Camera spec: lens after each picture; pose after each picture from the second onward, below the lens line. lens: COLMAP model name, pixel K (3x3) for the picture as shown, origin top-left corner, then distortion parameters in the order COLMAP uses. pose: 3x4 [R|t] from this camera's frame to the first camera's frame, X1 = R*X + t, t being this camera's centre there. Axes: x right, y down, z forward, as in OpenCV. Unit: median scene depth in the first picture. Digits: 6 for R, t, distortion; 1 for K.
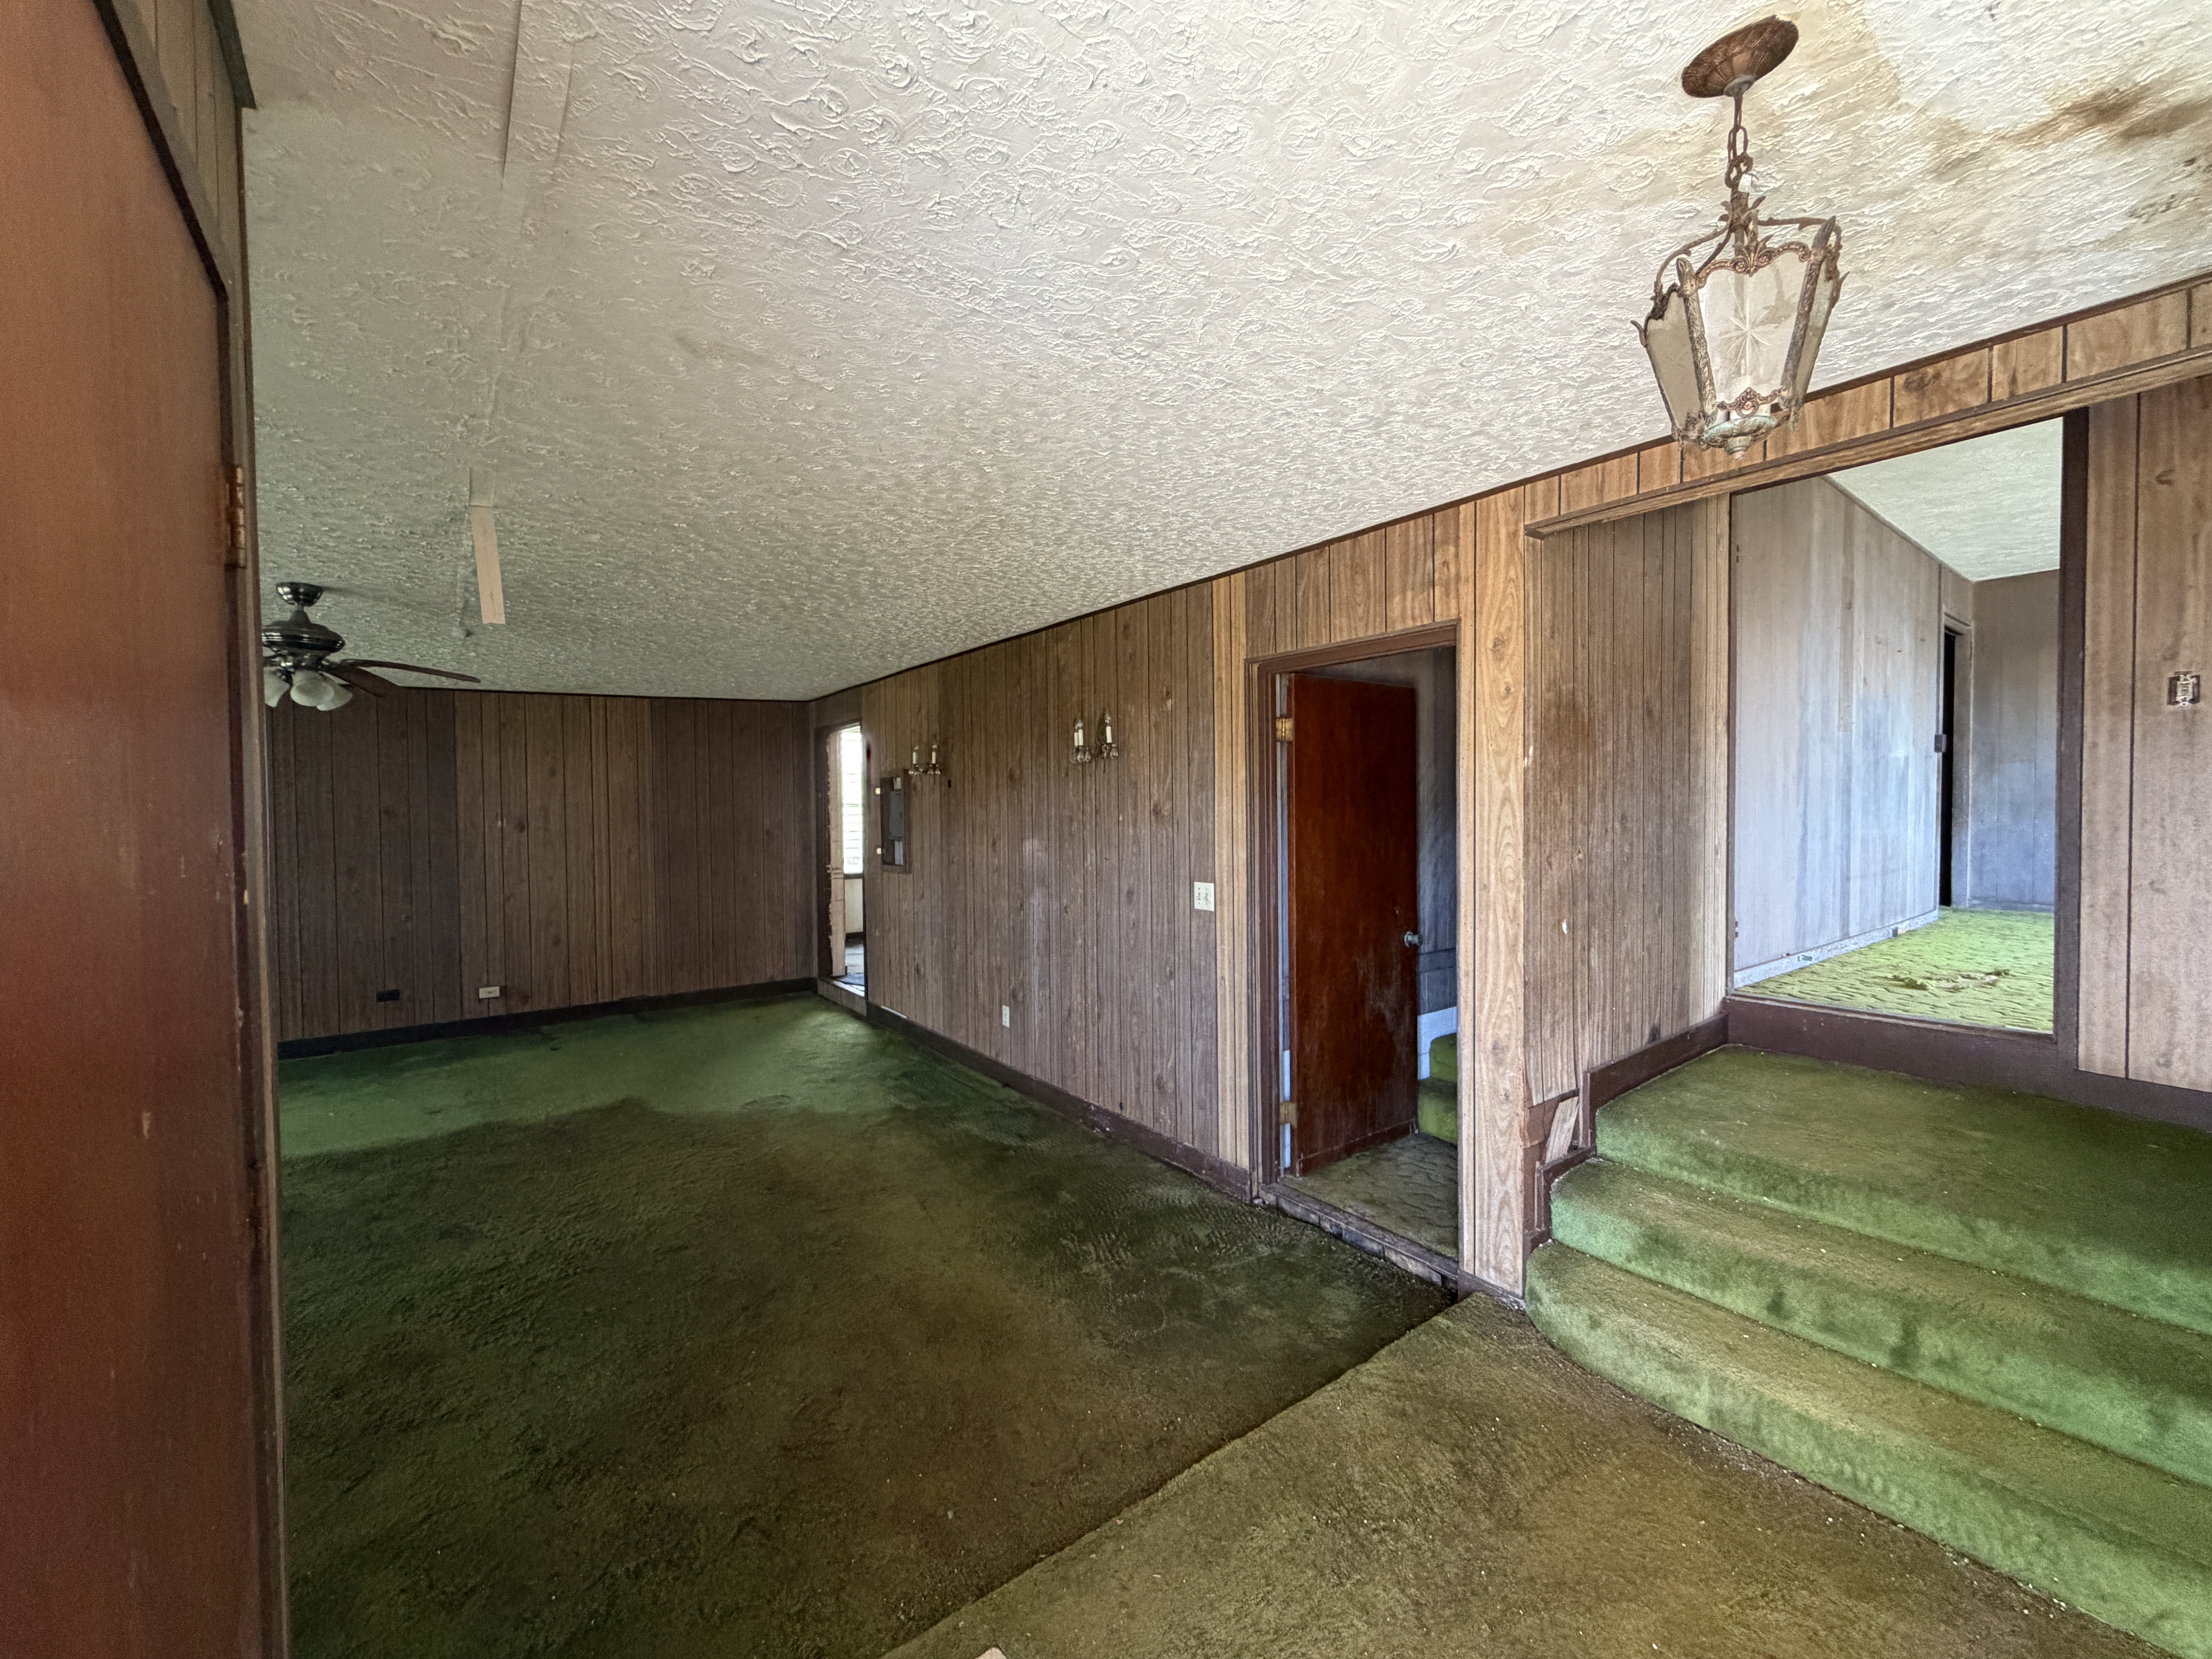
lens RADIAL K [[885.5, 0, 1103.7], [0, 885.5, 829.0], [0, 0, 1]] dist [0.000212, 0.000049]
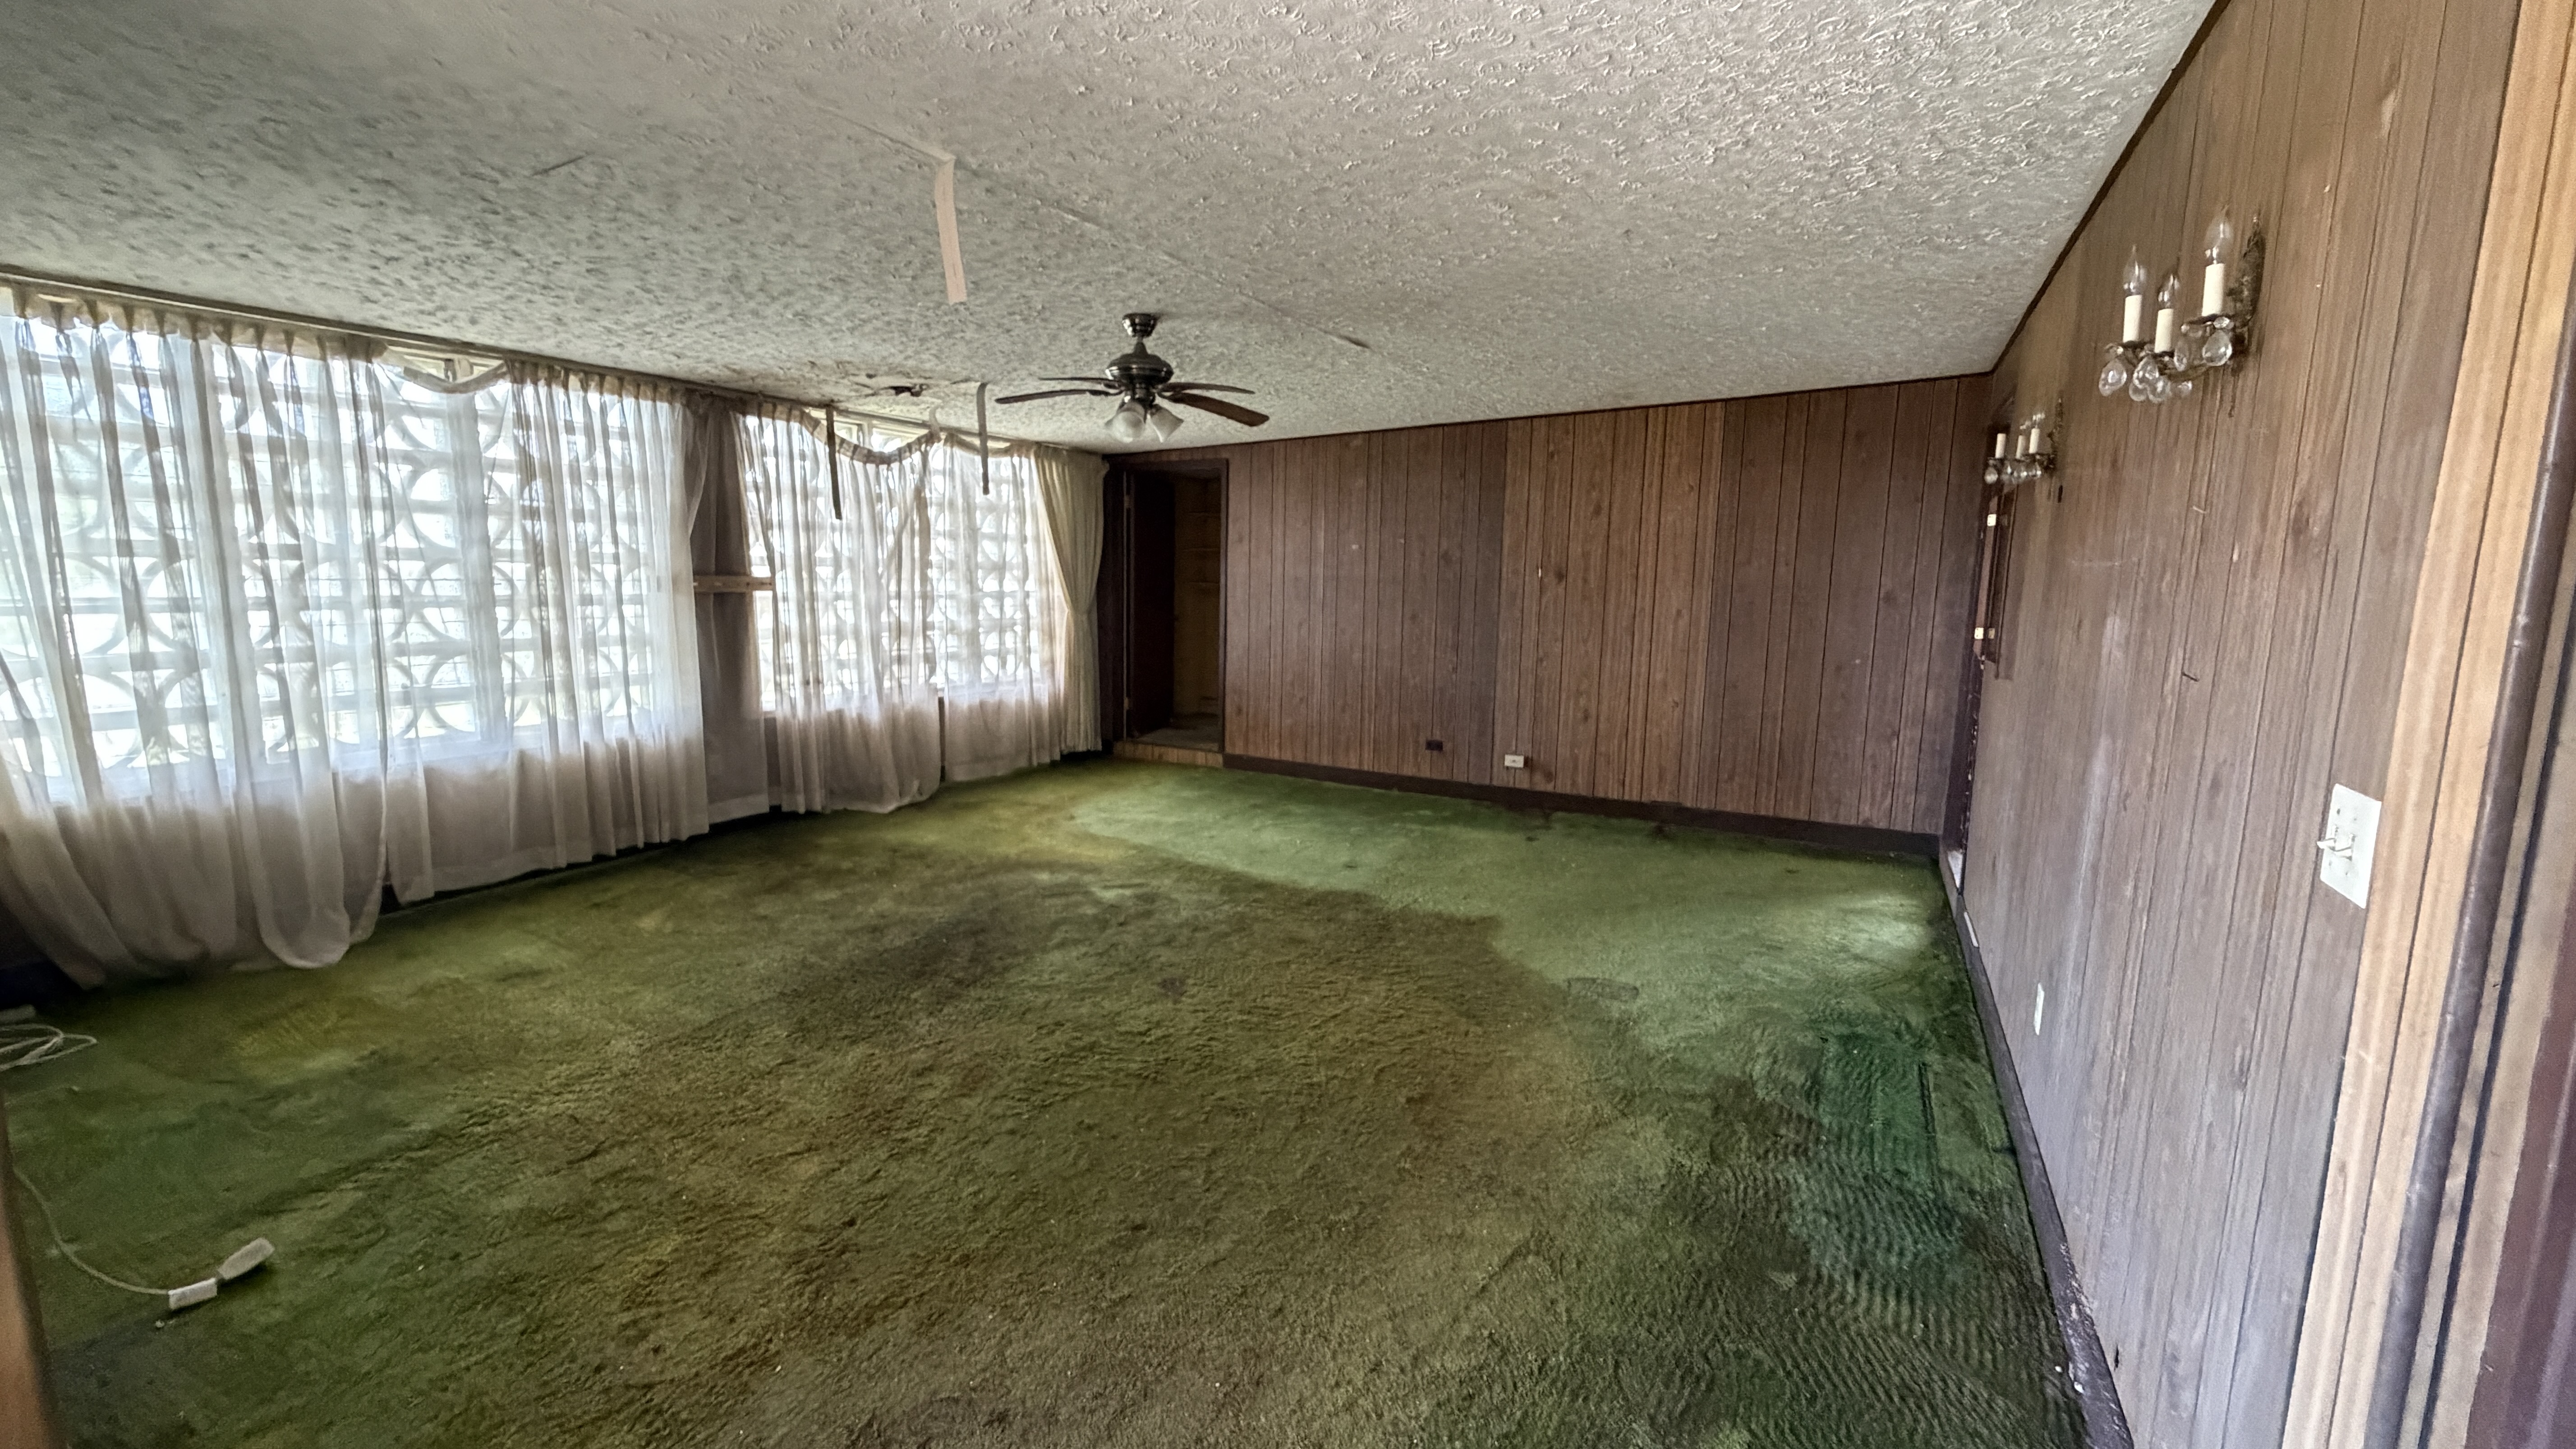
lens RADIAL K [[1035.5, 0, 1283.9], [0, 1035.5, 723.0], [0, 0, 1]] dist [-0.000297, 0.000061]
pose [[0.396879, 0.145193, -0.906315, 0.207846], [-0.037663, 0.989154, 0.141971, 0.007152], [0.917098, -0.022211, 0.398043, 0.468605]]
